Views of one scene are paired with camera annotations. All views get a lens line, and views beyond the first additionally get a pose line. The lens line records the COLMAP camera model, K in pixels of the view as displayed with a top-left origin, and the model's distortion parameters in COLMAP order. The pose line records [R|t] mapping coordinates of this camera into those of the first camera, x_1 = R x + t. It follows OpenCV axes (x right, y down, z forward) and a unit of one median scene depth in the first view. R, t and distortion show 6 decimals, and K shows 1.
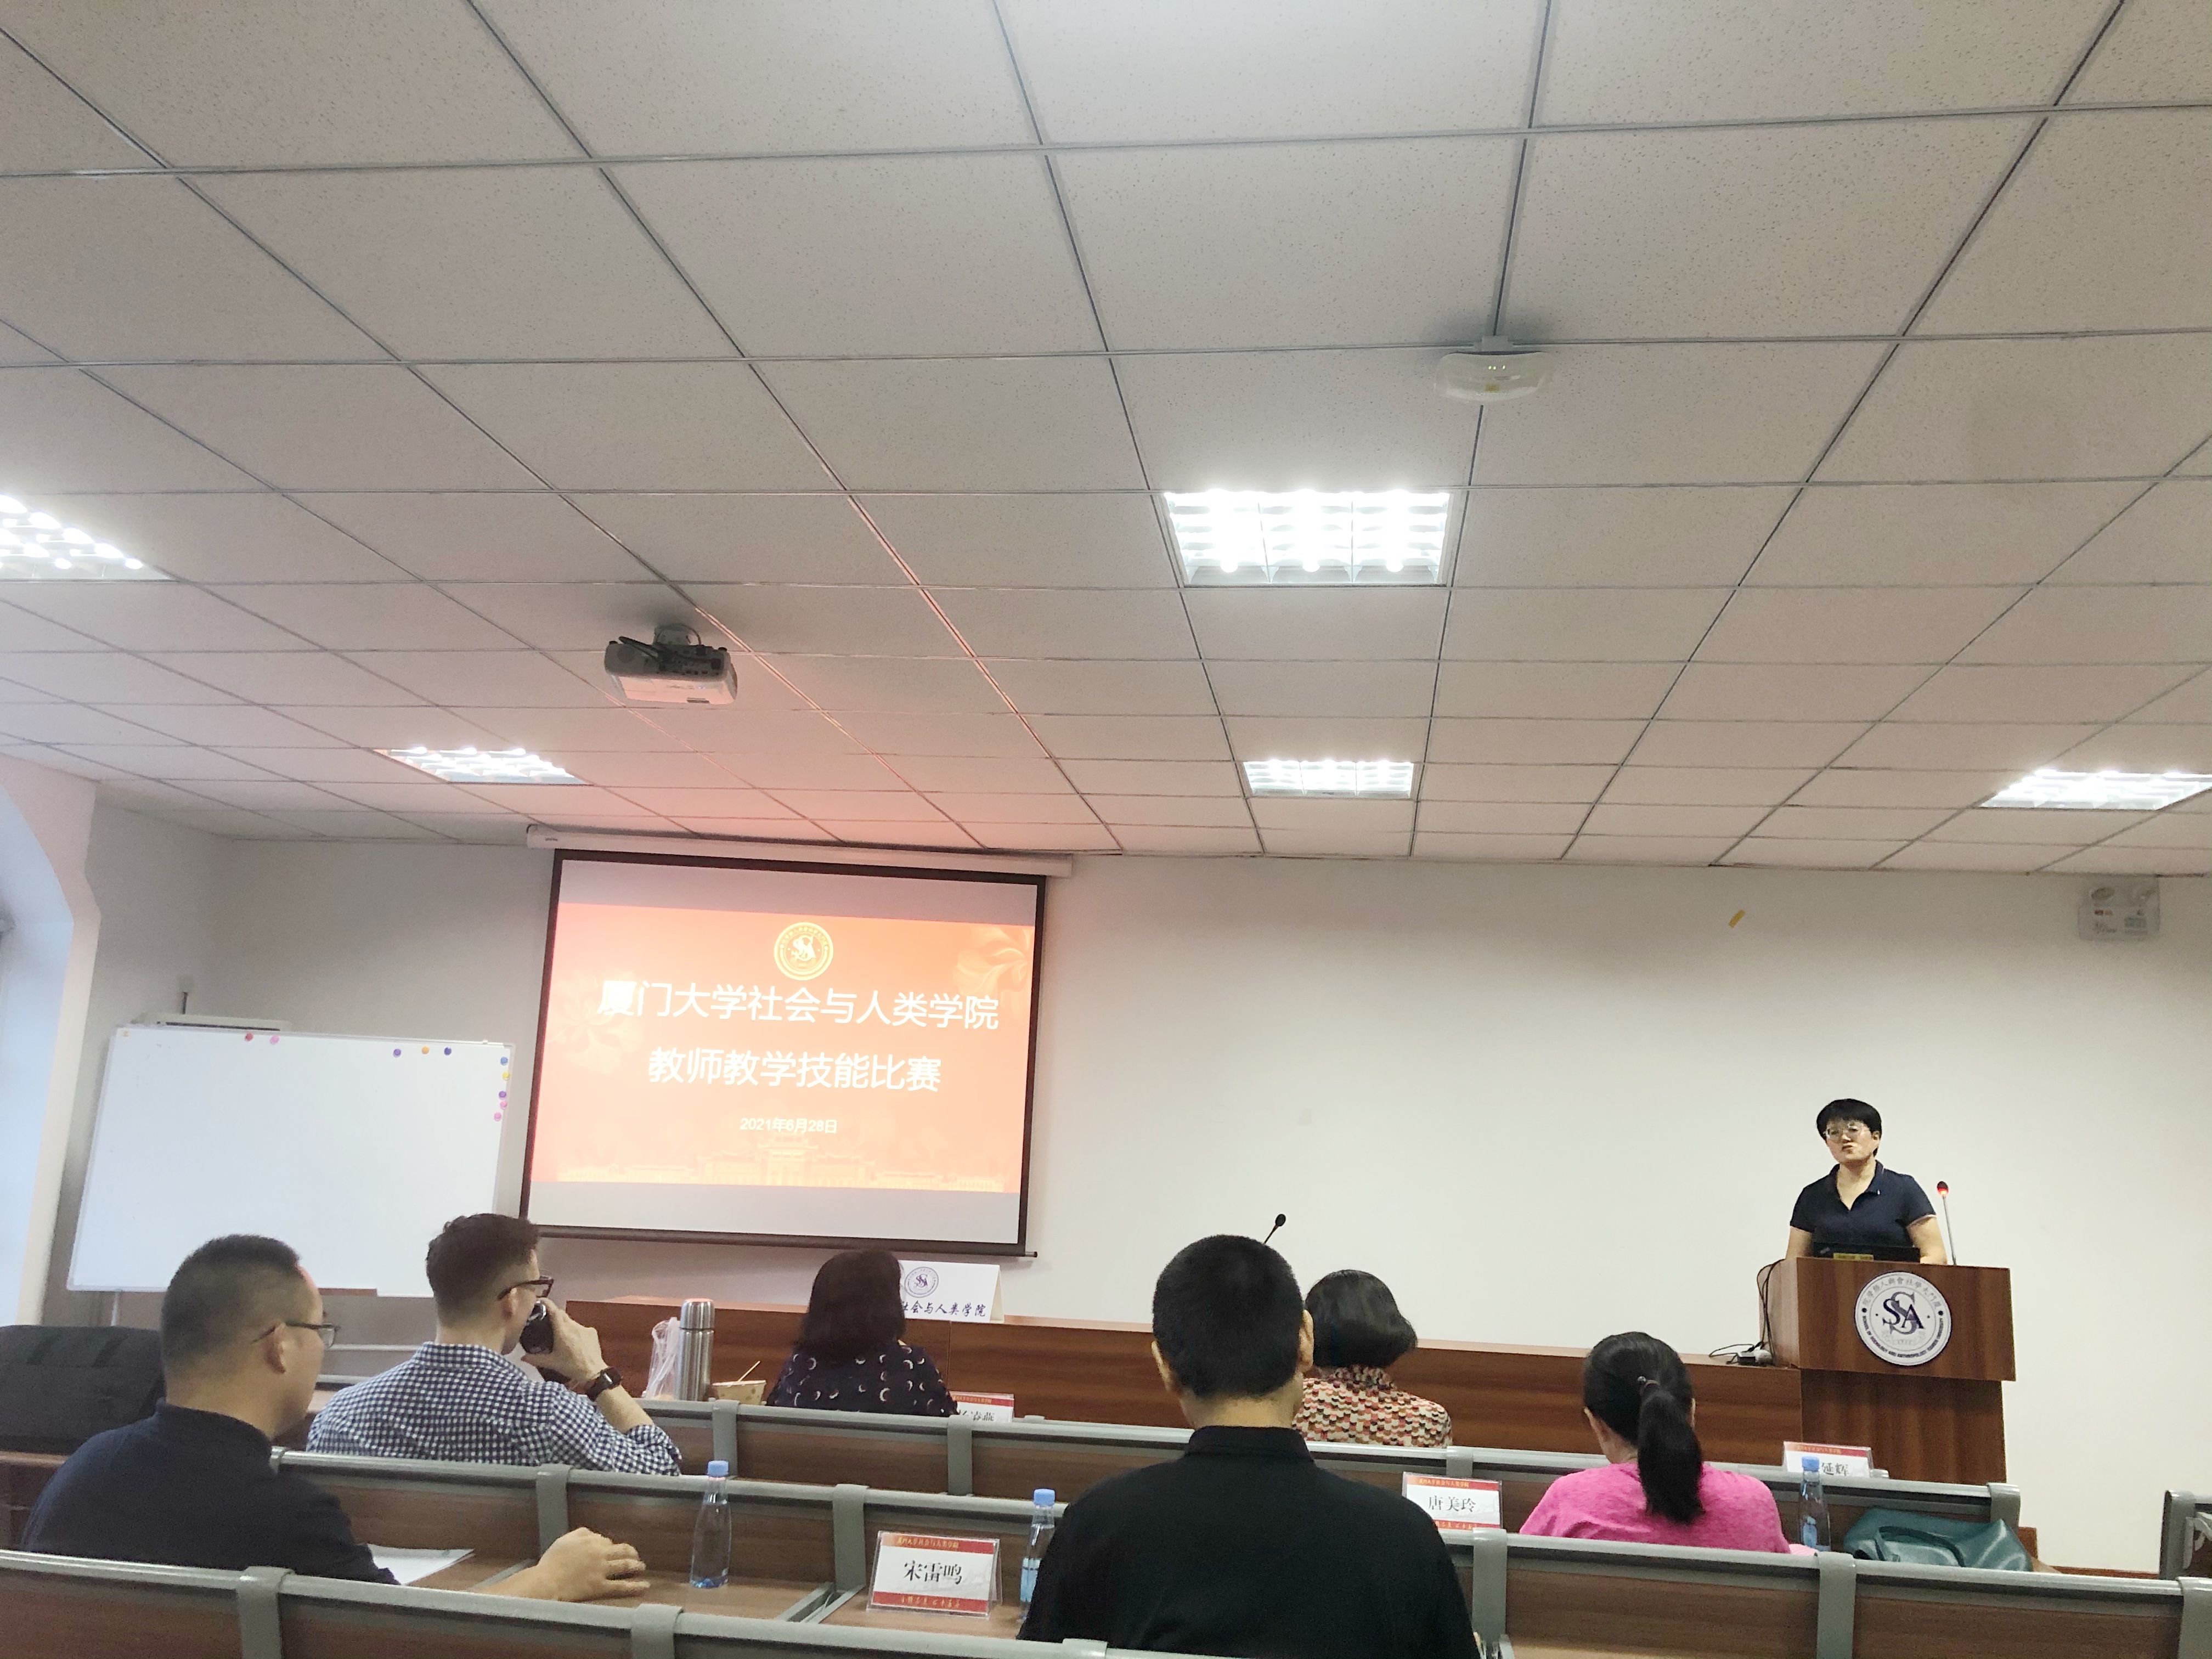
lens RADIAL K [[1827.1, 0, 1118.9], [0, 1827.1, 797.0], [0, 0, 1]] dist [0.018707, 0.033253]
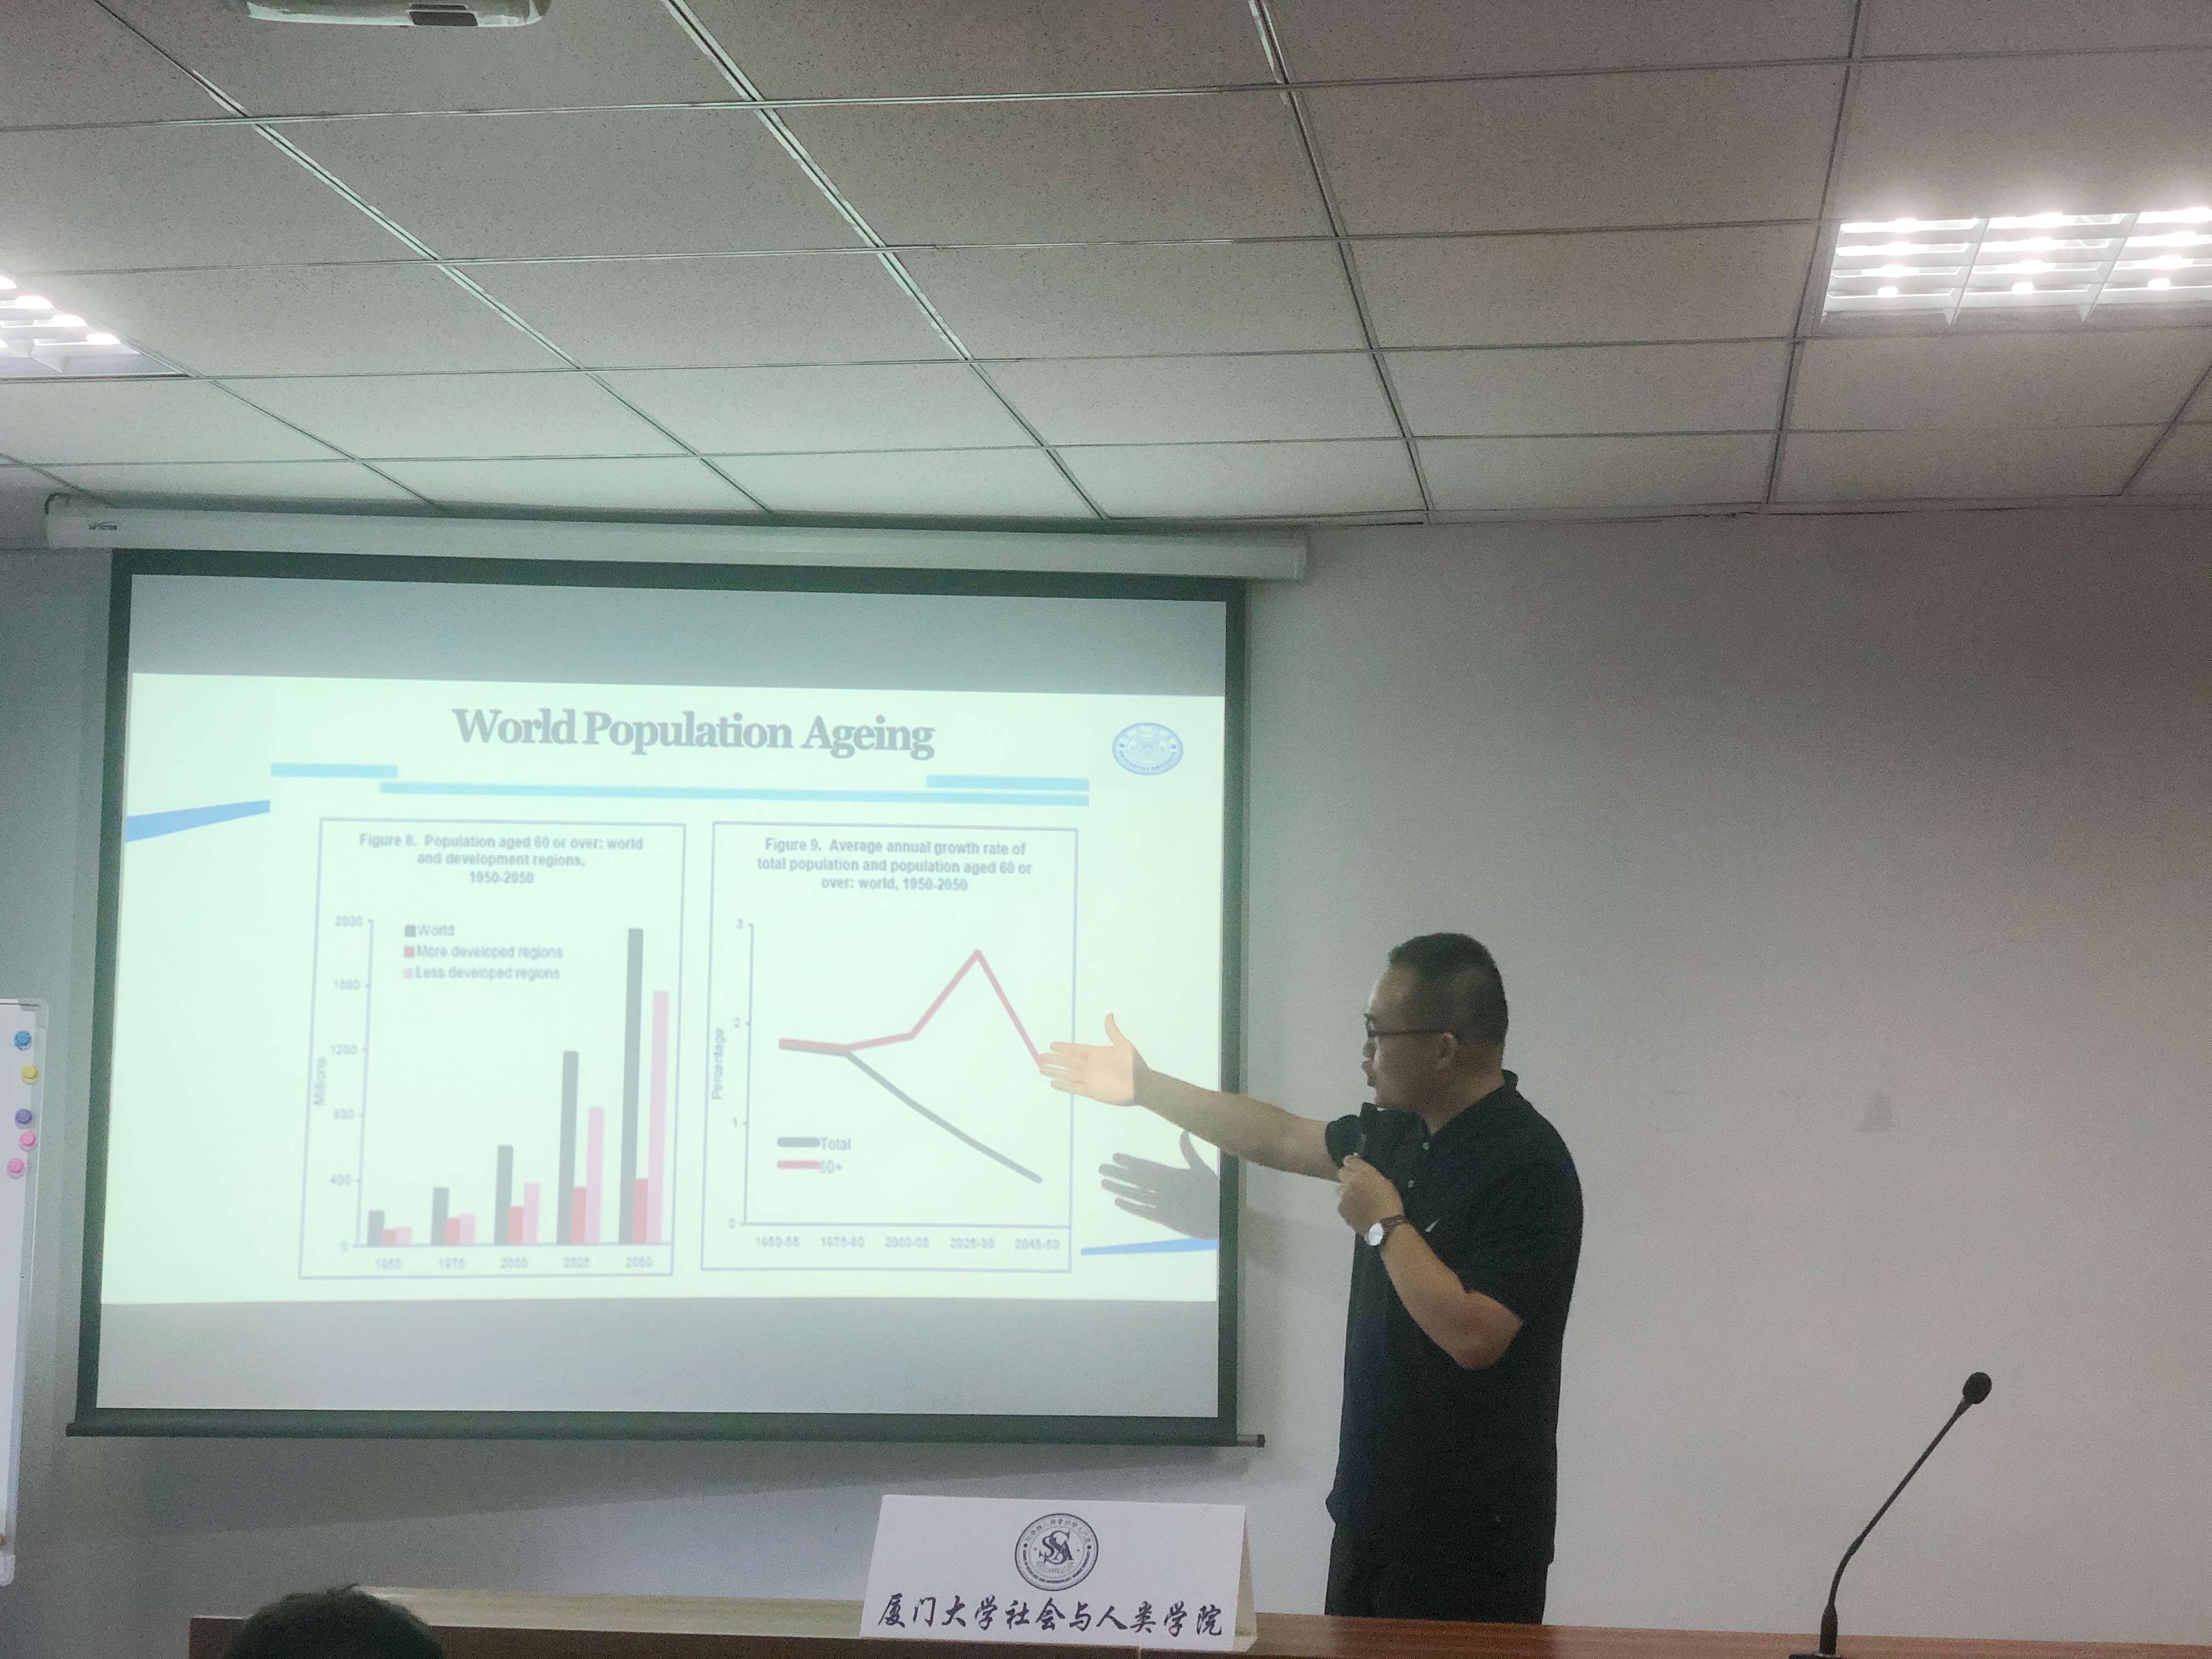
lens RADIAL K [[3363.6, 0, 1105.9], [0, 3363.6, 814.4], [0, 0, 1]] dist [0.062685, 0.000000]
pose [[0.999176, -0.031529, -0.025556, -0.056564], [0.033707, 0.995385, 0.089842, 0.027097], [0.022606, -0.090629, 0.995628, 0.209088]]
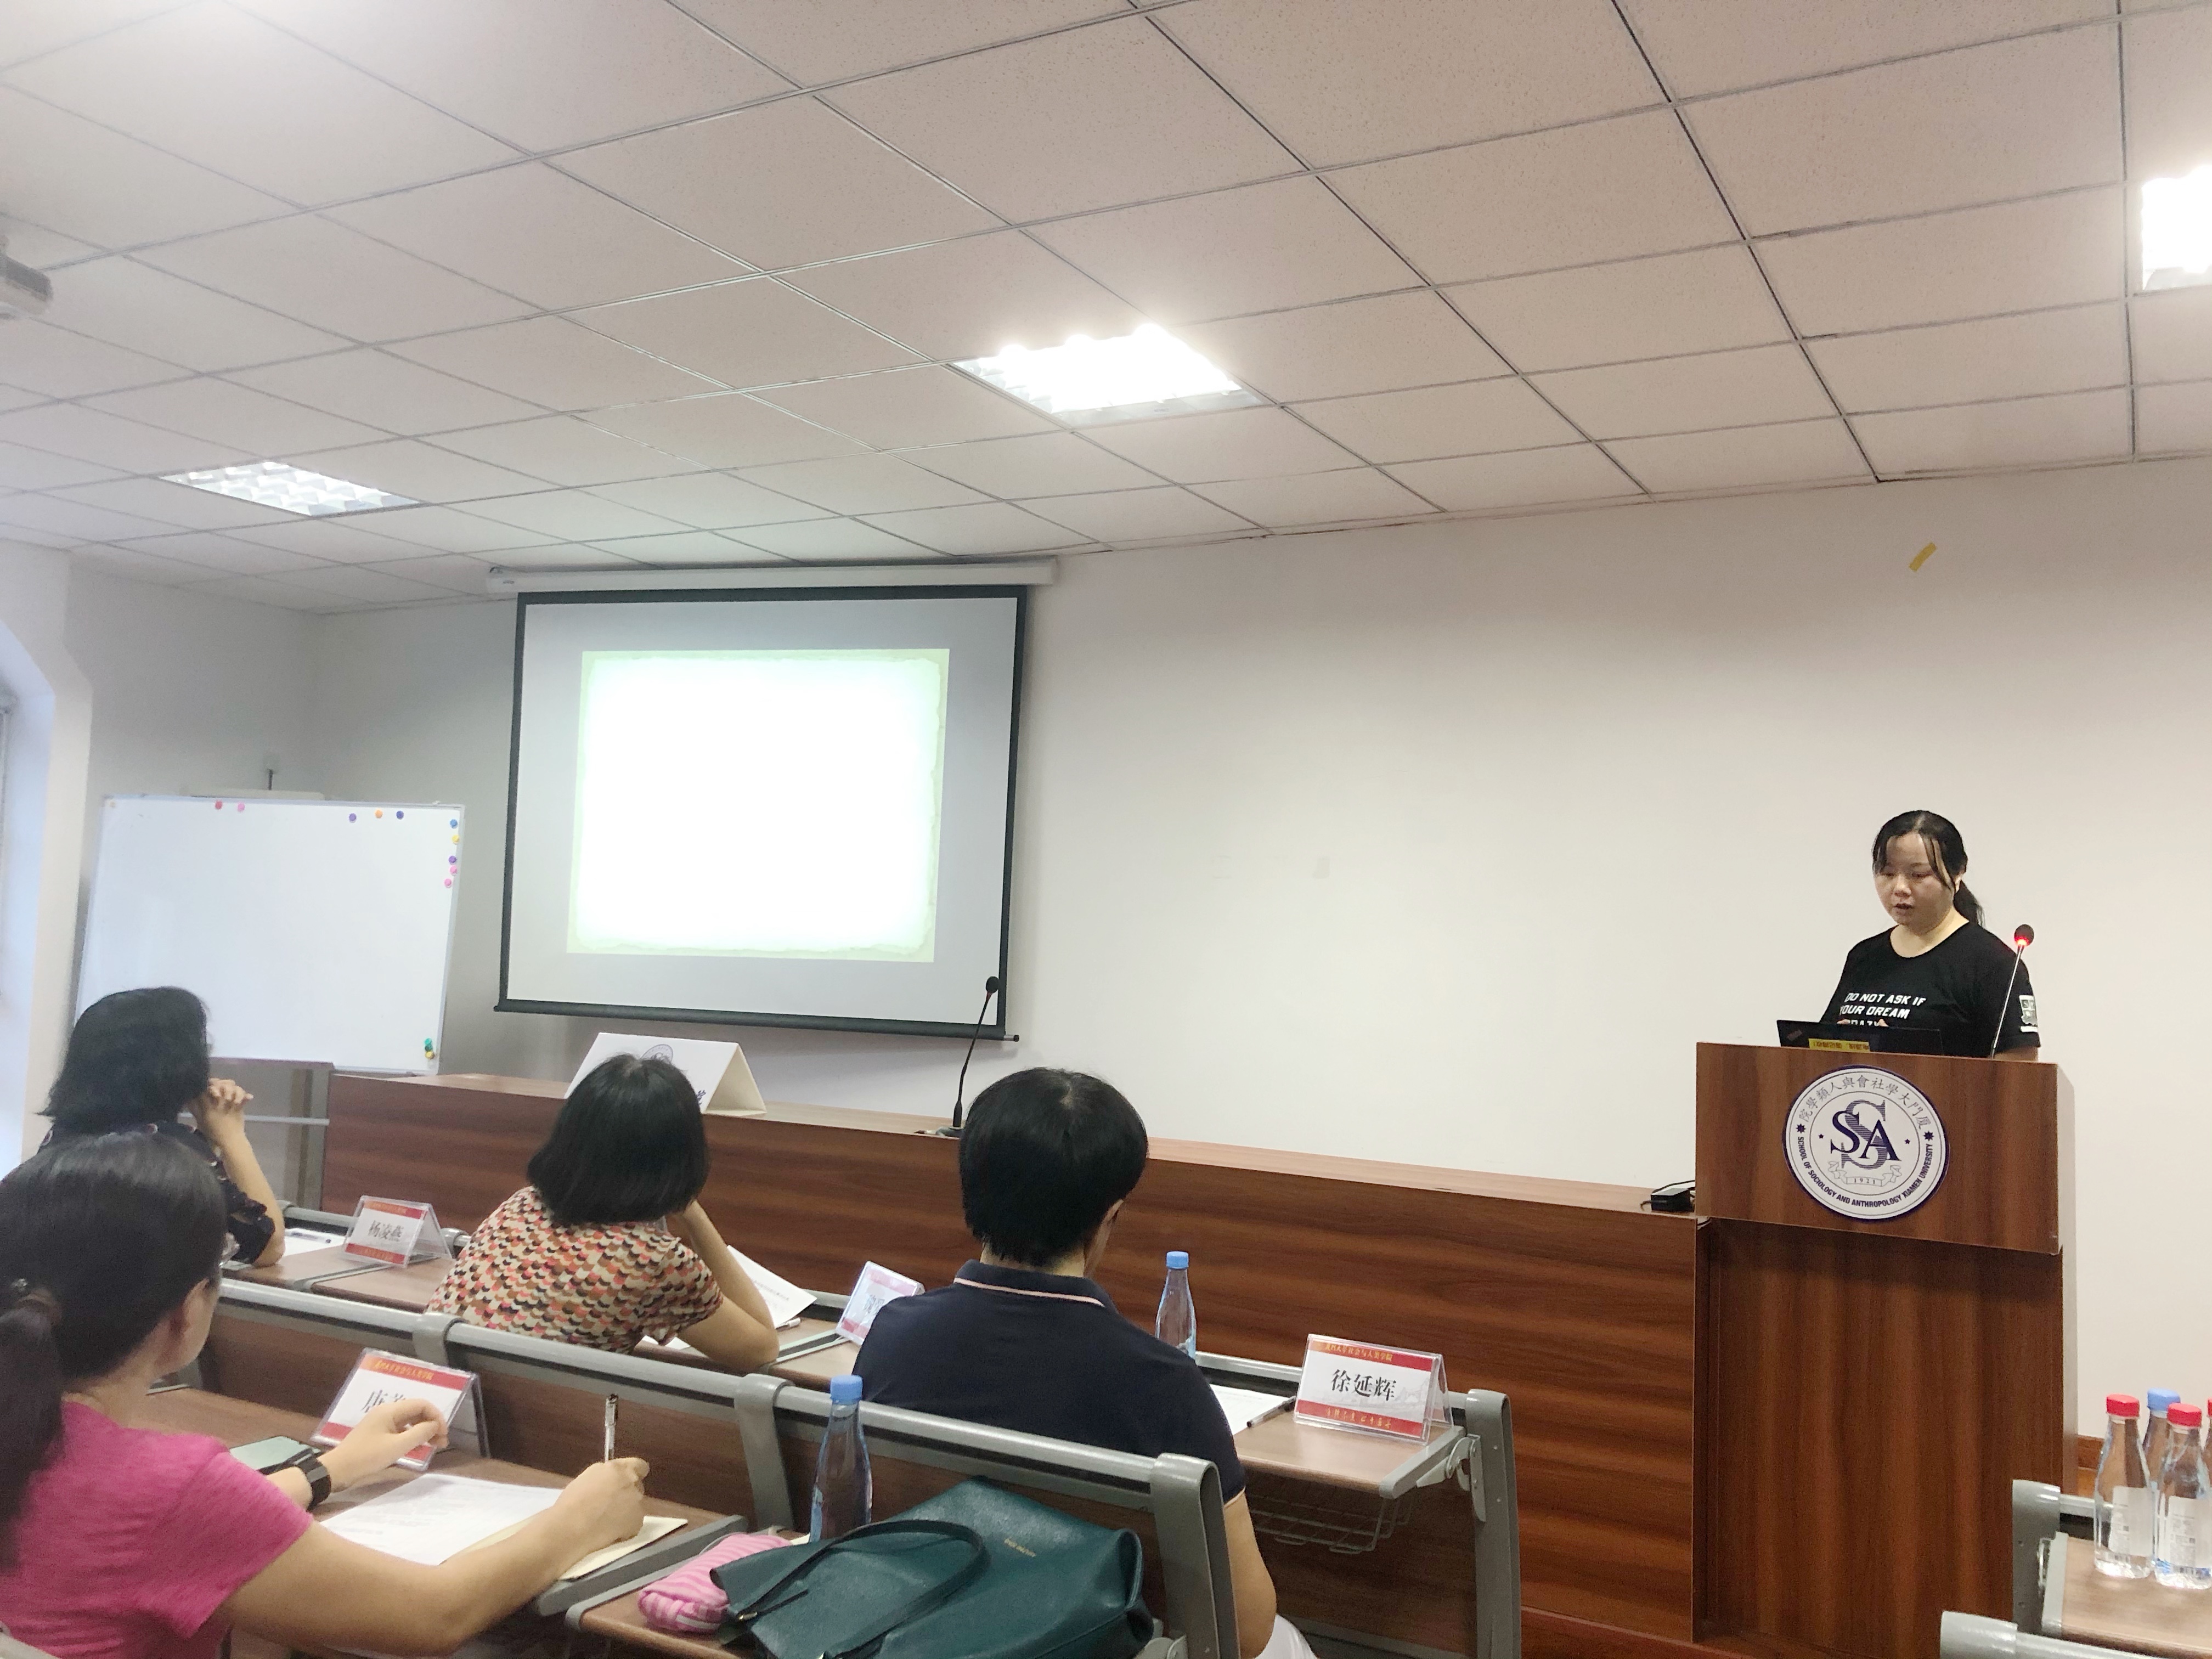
lens RADIAL K [[1827.1, 0, 1094.4], [0, 1827.1, 797.0], [0, 0, 1]] dist [0.018707, 0.033253]
pose [[0.928511, -0.035024, -0.369649, 0.294806], [0.072504, 0.993479, 0.087989, 0.070387], [0.364157, -0.108499, 0.924996, 0.257474]]
